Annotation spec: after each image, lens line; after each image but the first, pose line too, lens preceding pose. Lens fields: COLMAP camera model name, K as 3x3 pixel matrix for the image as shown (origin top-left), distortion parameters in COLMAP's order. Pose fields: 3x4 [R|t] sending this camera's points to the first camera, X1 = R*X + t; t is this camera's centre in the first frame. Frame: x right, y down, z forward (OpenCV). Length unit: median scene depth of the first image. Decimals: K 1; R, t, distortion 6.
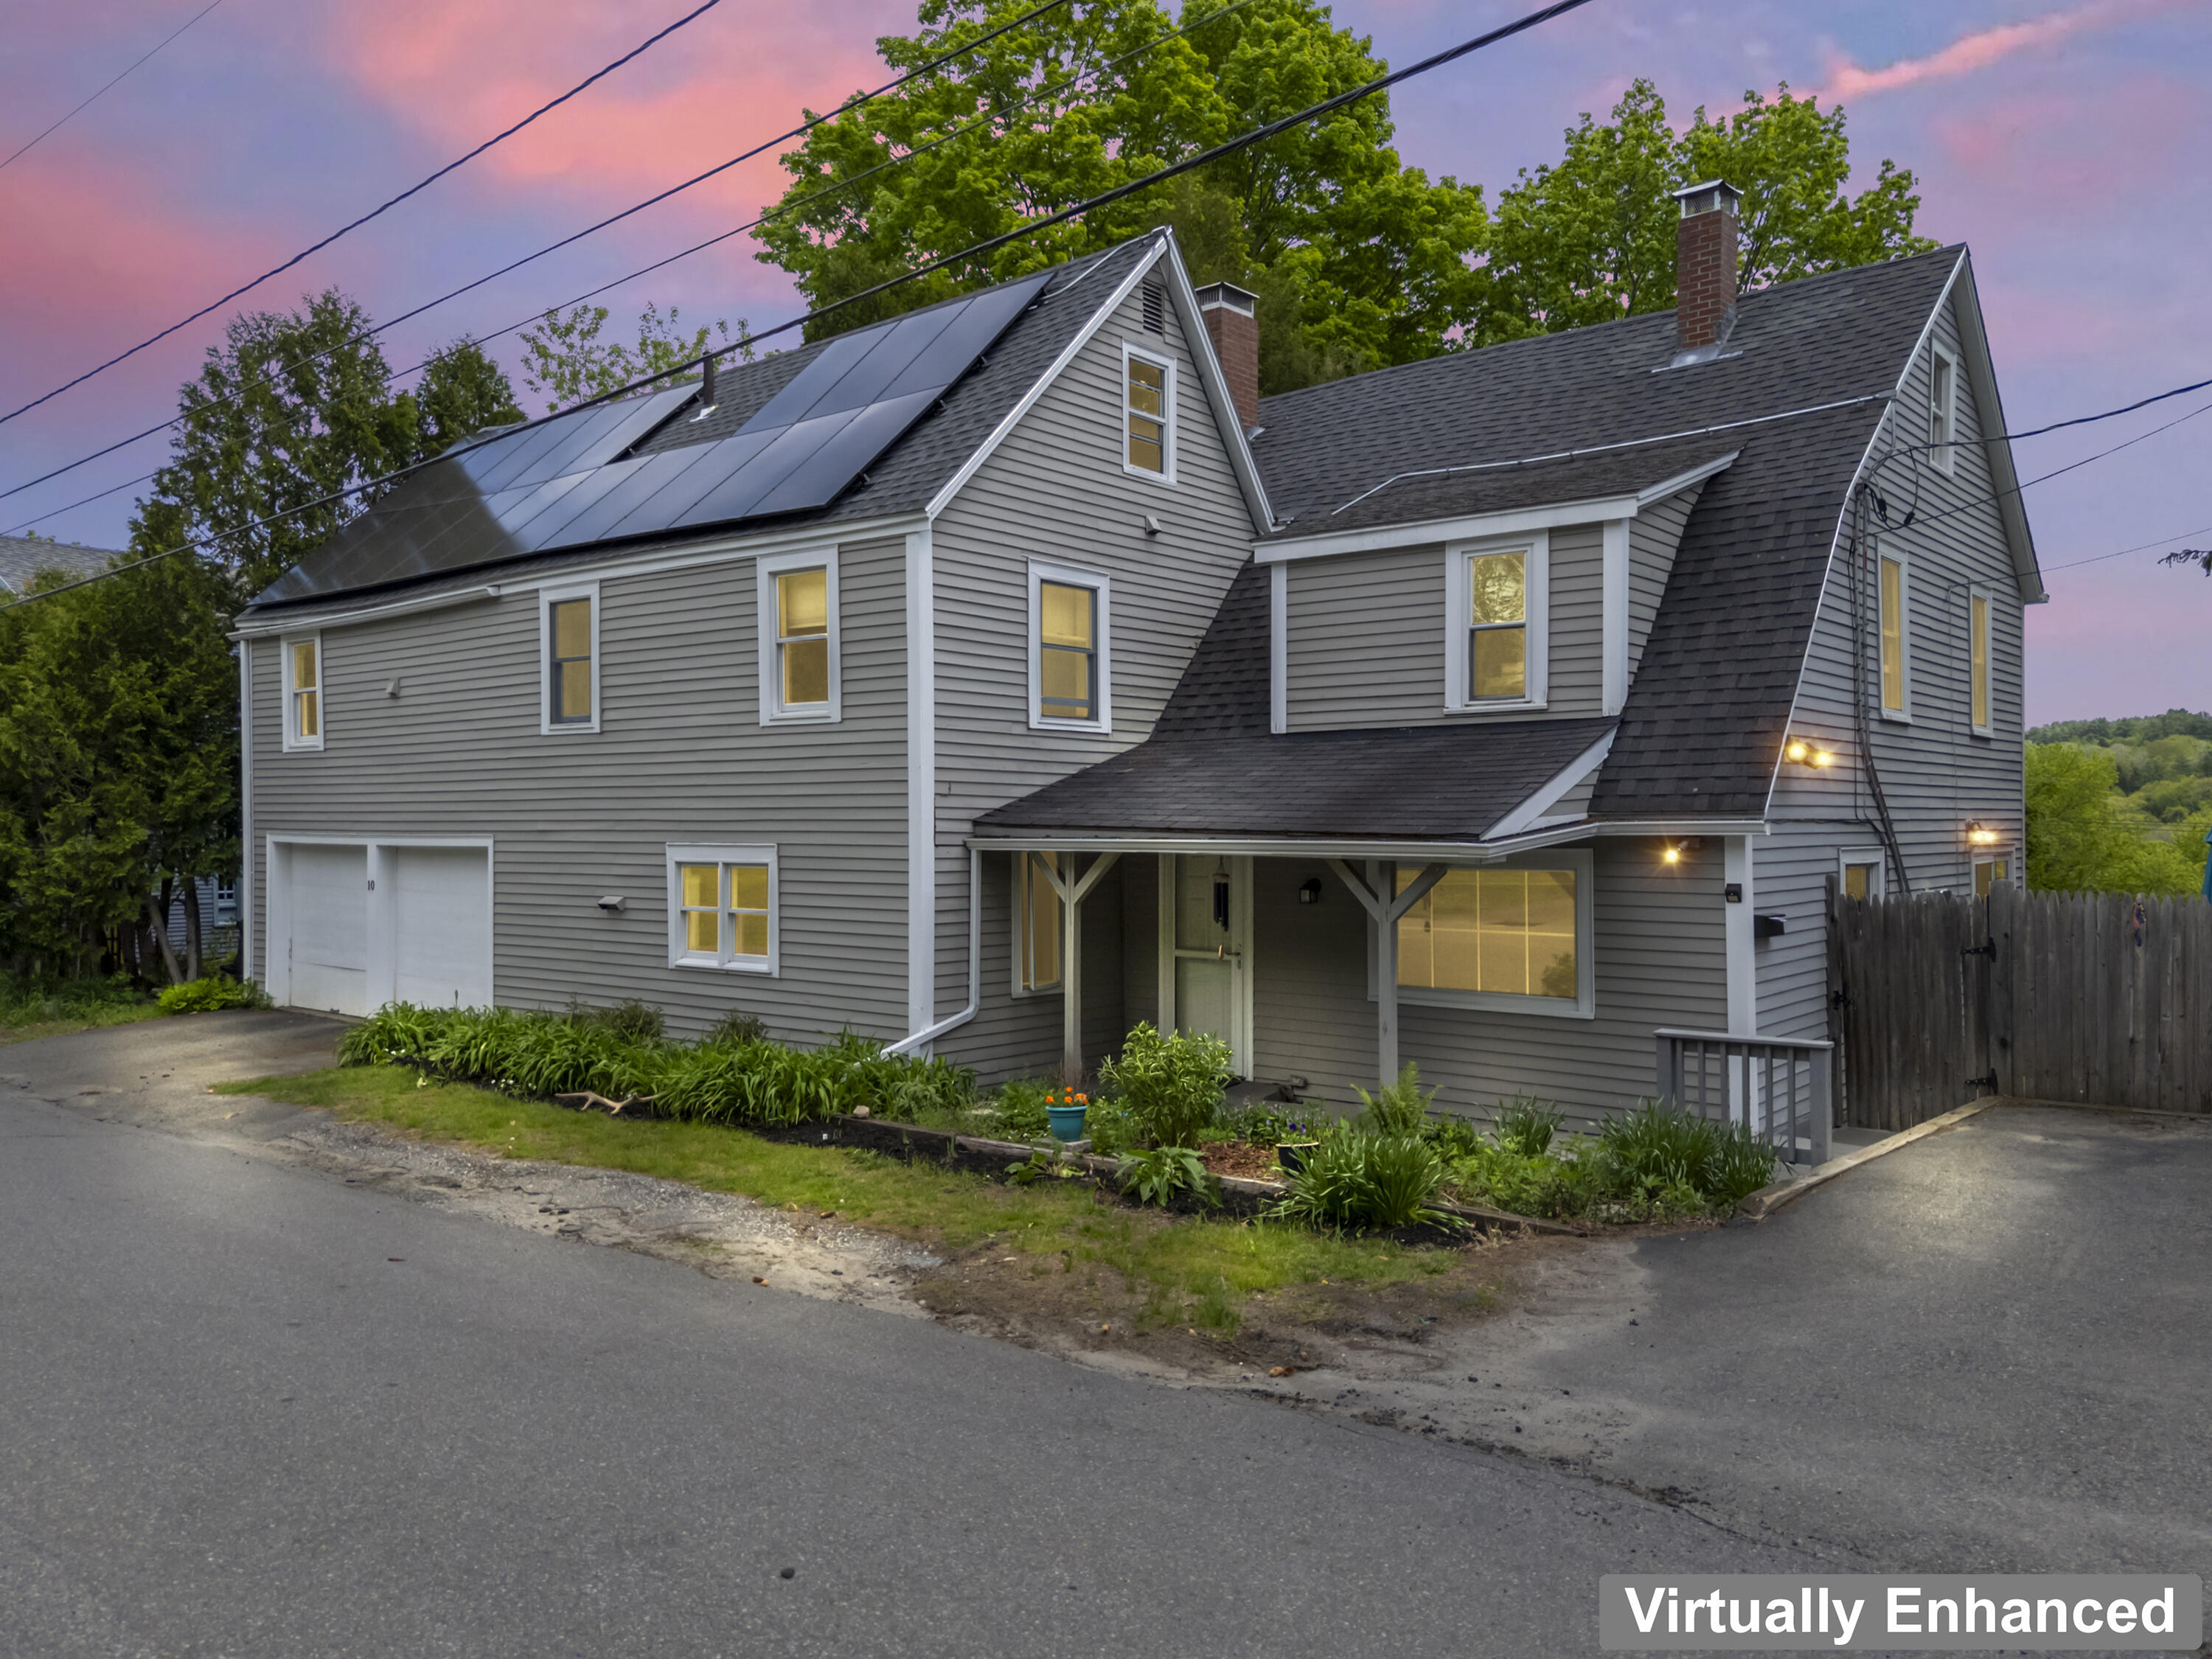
lens RADIAL K [[1618.7, 0, 1106.0], [0, 1618.7, 829.5], [0, 0, 1]] dist [0.015380, -0.002691]
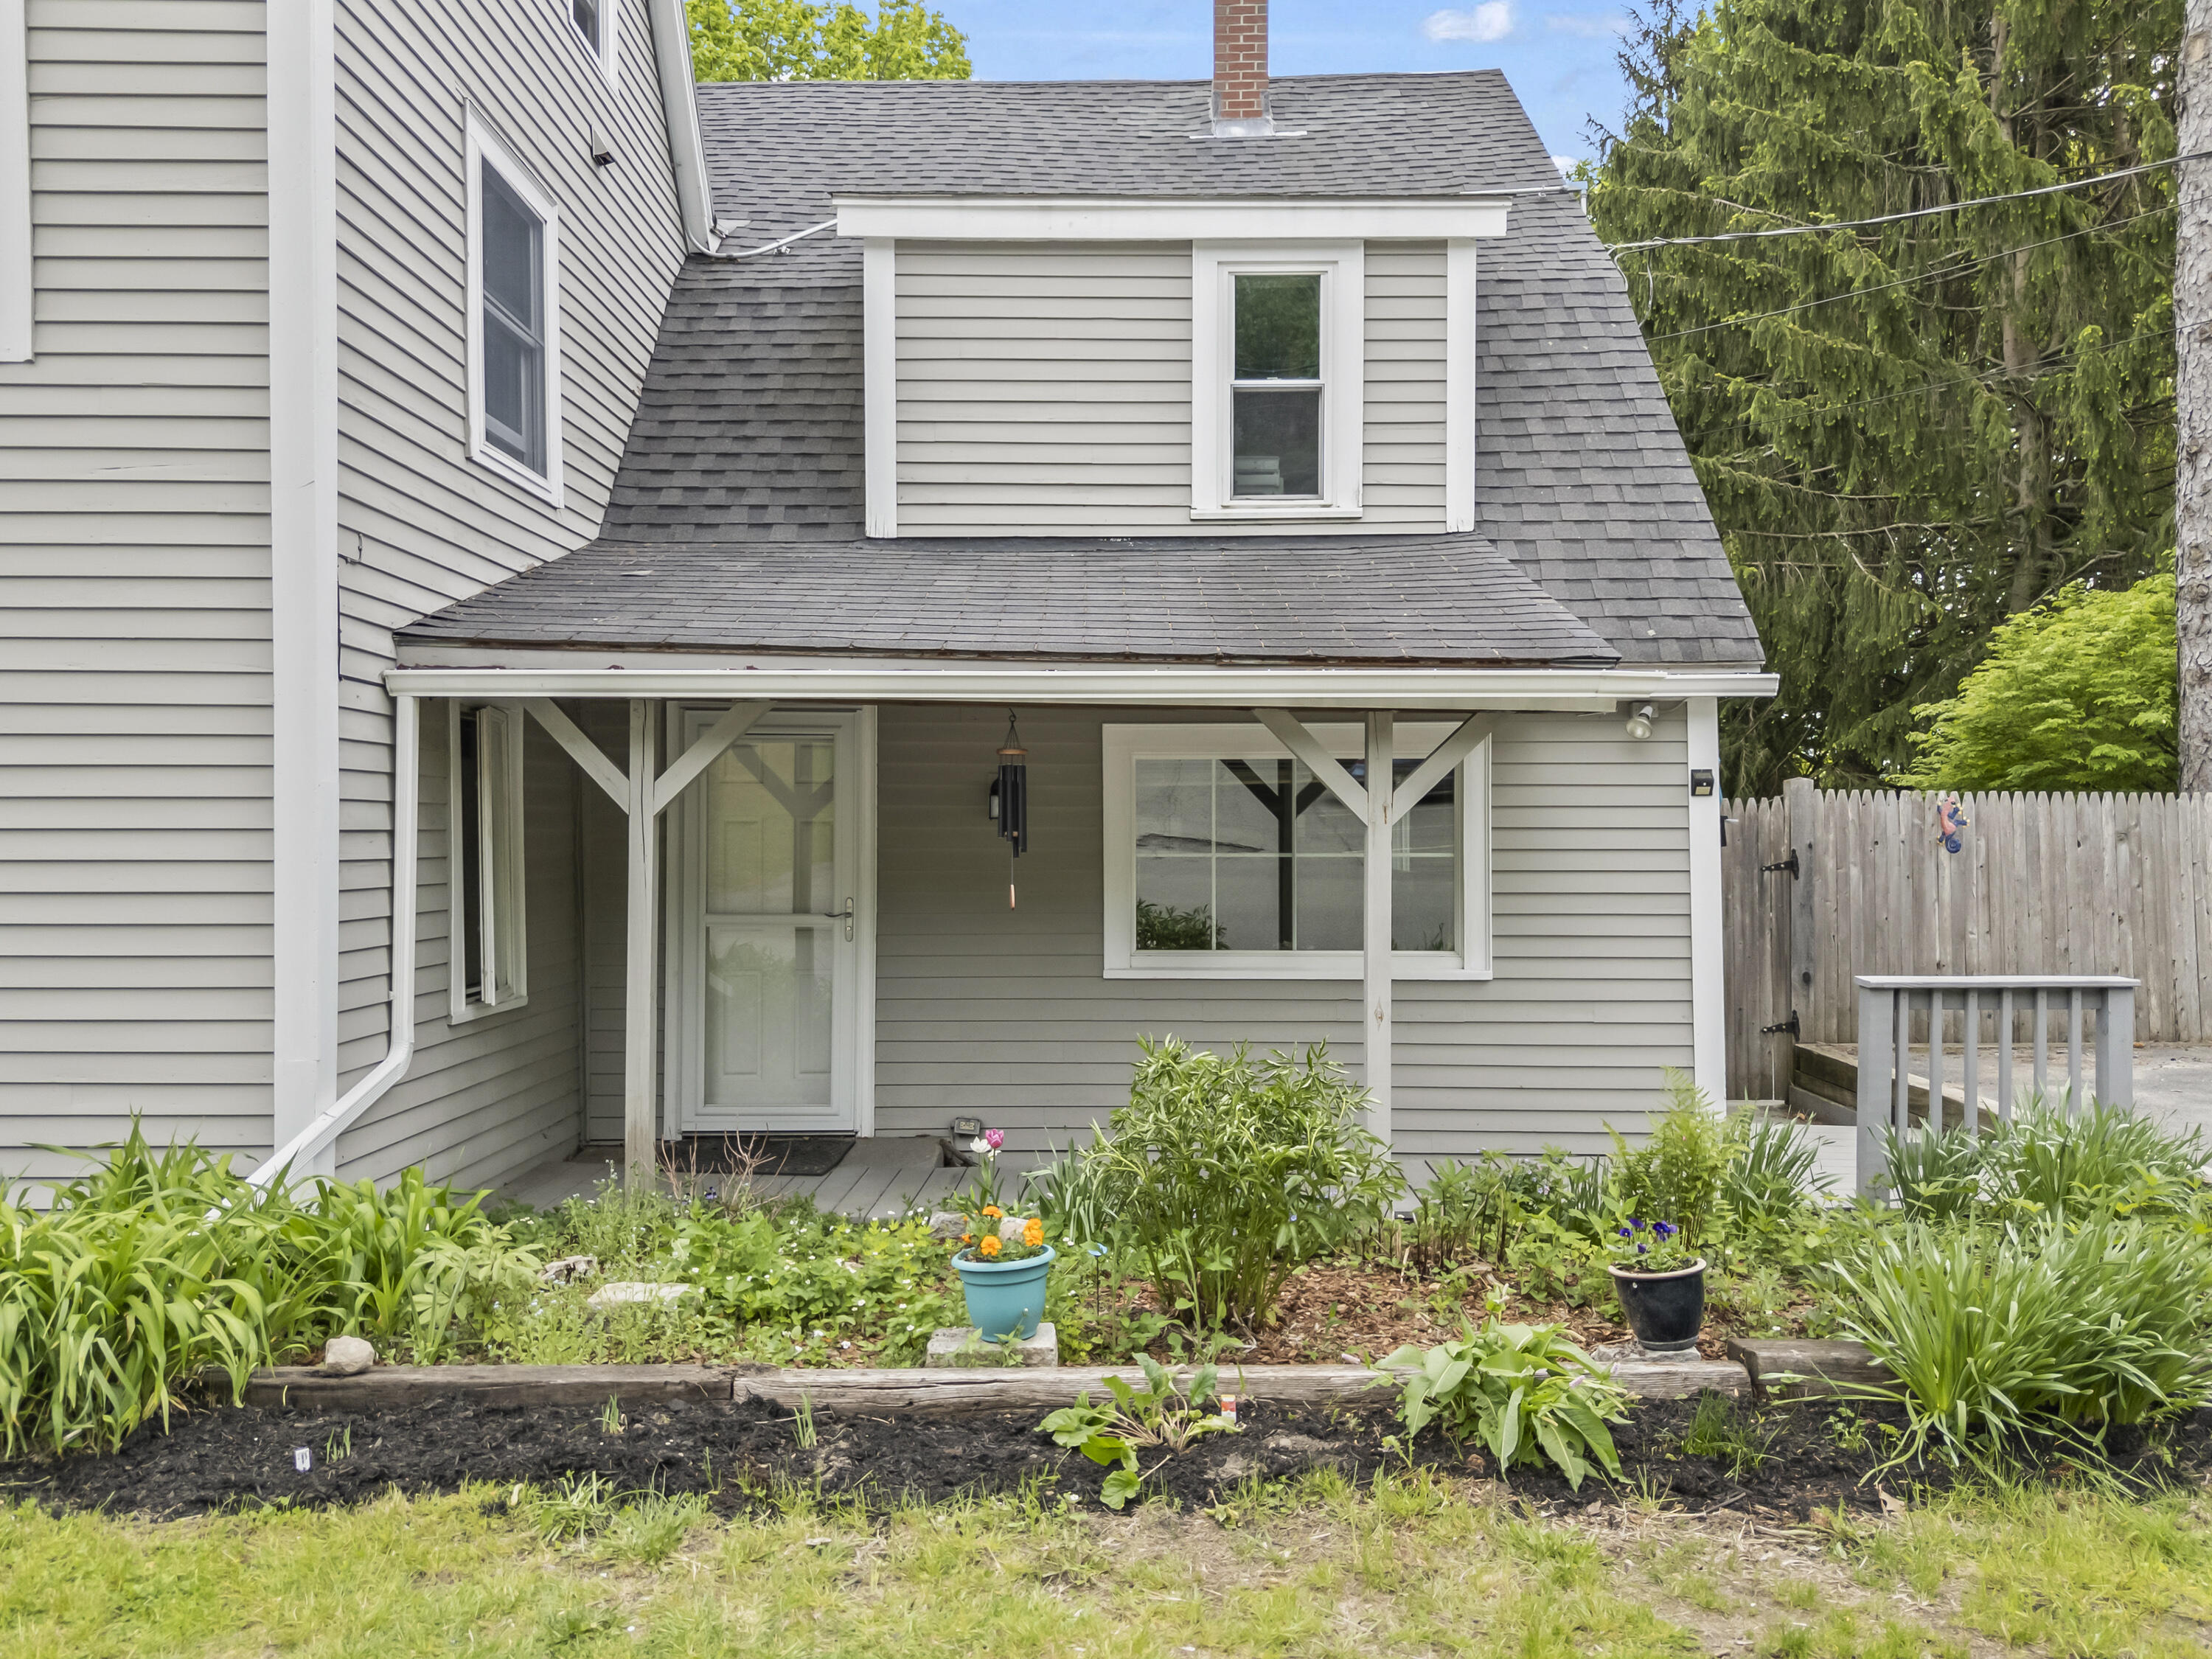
lens RADIAL K [[1618.7, 0, 1106.0], [0, 1618.7, 829.5], [0, 0, 1]] dist [0.015380, -0.002691]
pose [[0.781895, -0.004768, 0.623392, -0.211464], [0.002352, 0.999986, 0.004699, 0.047859], [-0.623406, -0.002207, 0.781895, 0.535936]]
